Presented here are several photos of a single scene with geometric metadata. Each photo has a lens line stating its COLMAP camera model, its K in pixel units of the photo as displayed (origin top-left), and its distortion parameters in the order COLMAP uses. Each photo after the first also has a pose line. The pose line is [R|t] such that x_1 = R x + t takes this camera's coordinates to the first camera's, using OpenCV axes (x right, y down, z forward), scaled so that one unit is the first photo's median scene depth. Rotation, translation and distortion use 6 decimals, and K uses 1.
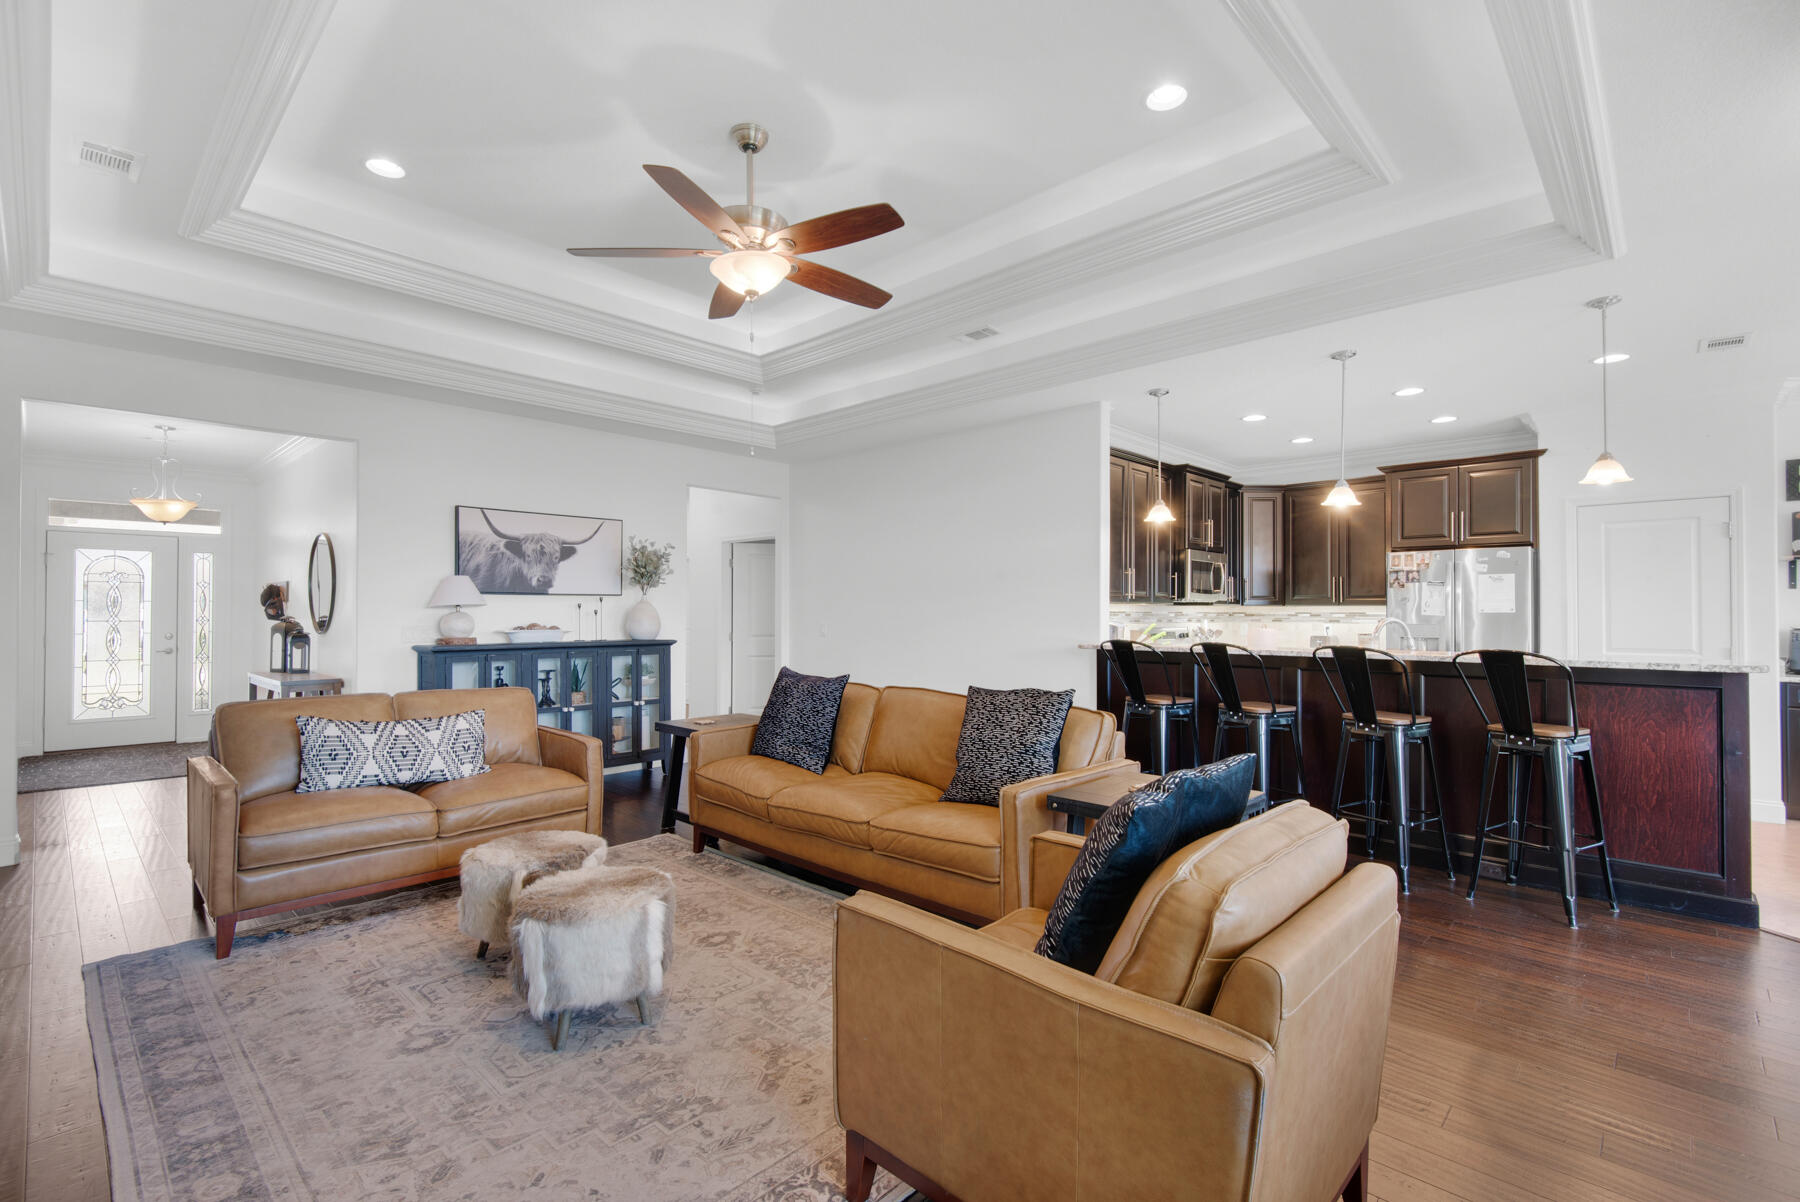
lens RADIAL K [[825.5, 0, 909.0], [0, 825.5, 606.1], [0, 0, 1]] dist [-0.011771, 0.001223]
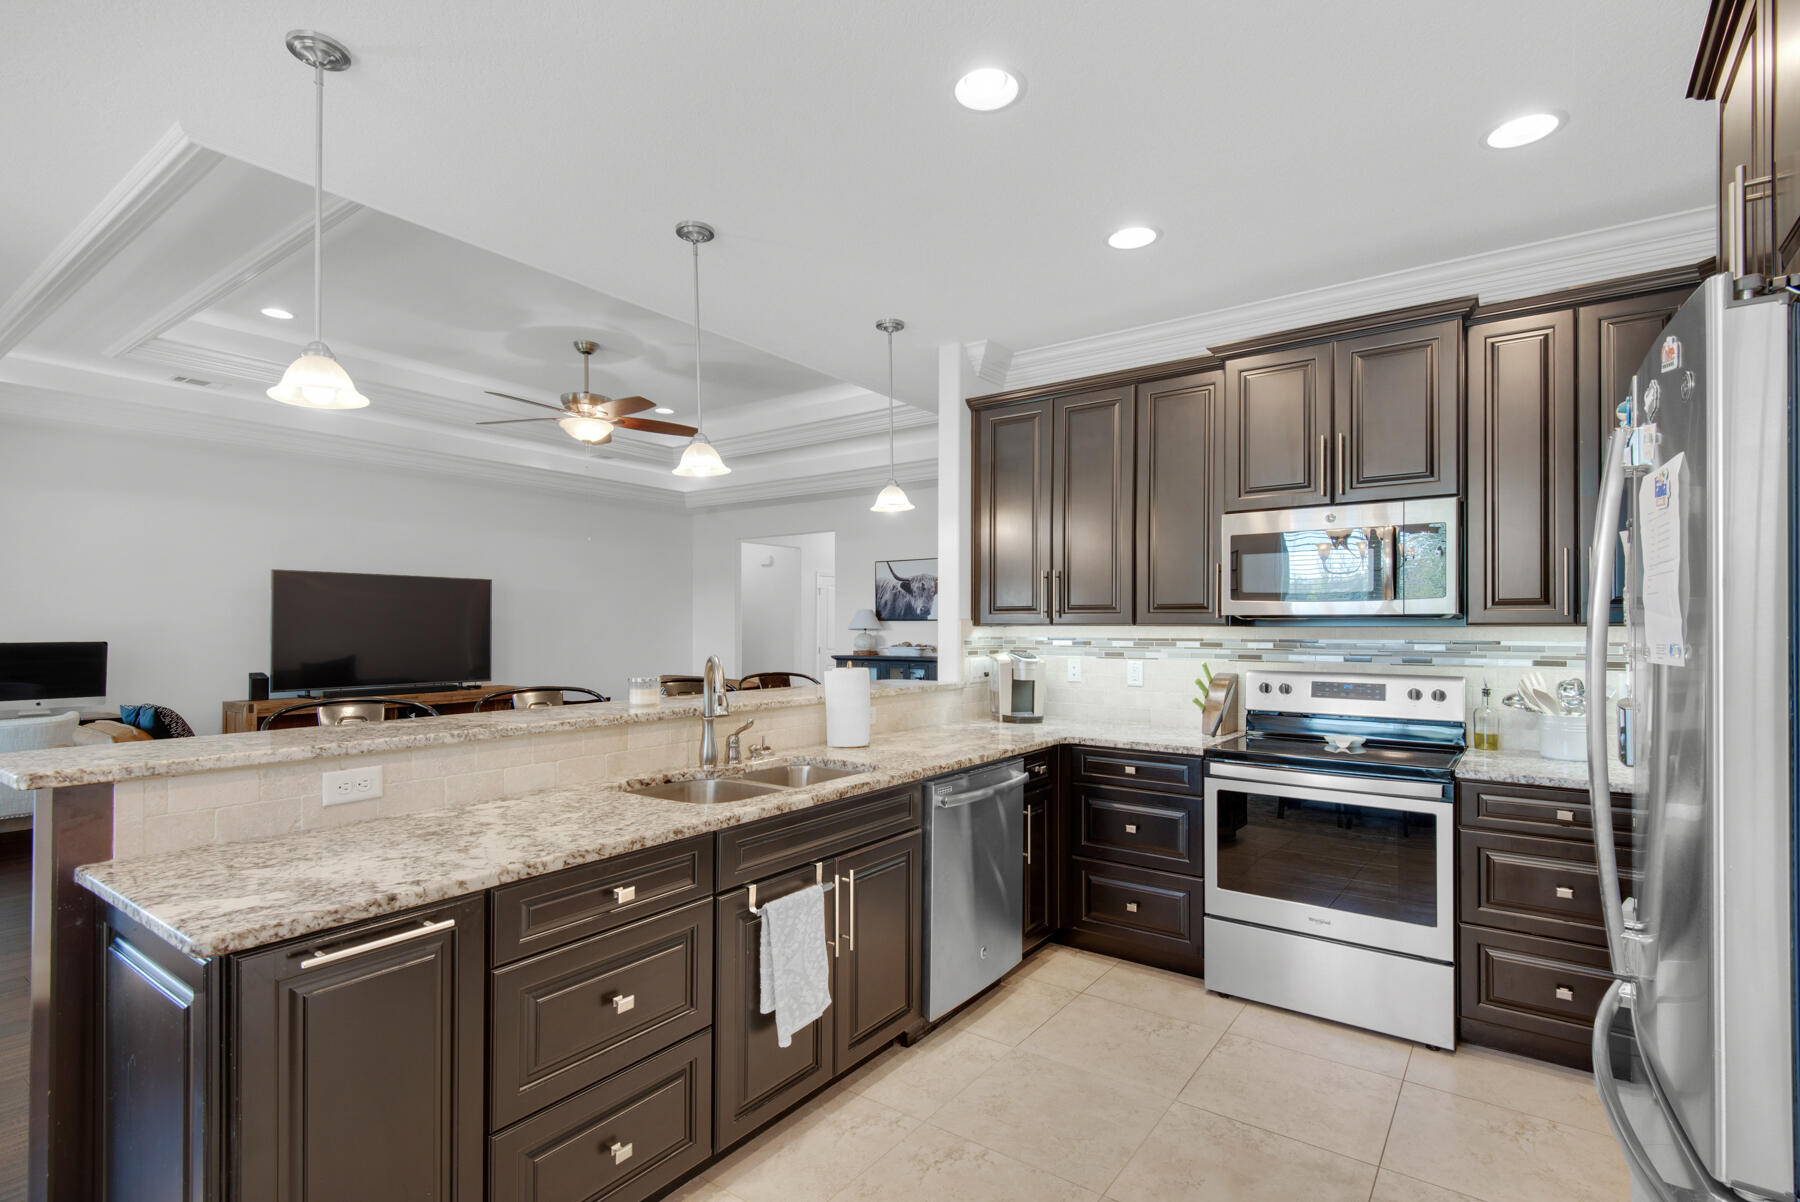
lens RADIAL K [[823.8, 0, 879.1], [0, 823.8, 625.5], [0, 0, 1]] dist [0.047418, -0.024153]
pose [[0.131902, -0.004271, -0.991254, 0.886841], [0.009571, 0.999950, -0.003035, -0.003113], [0.991217, -0.009087, 0.131936, 0.791487]]
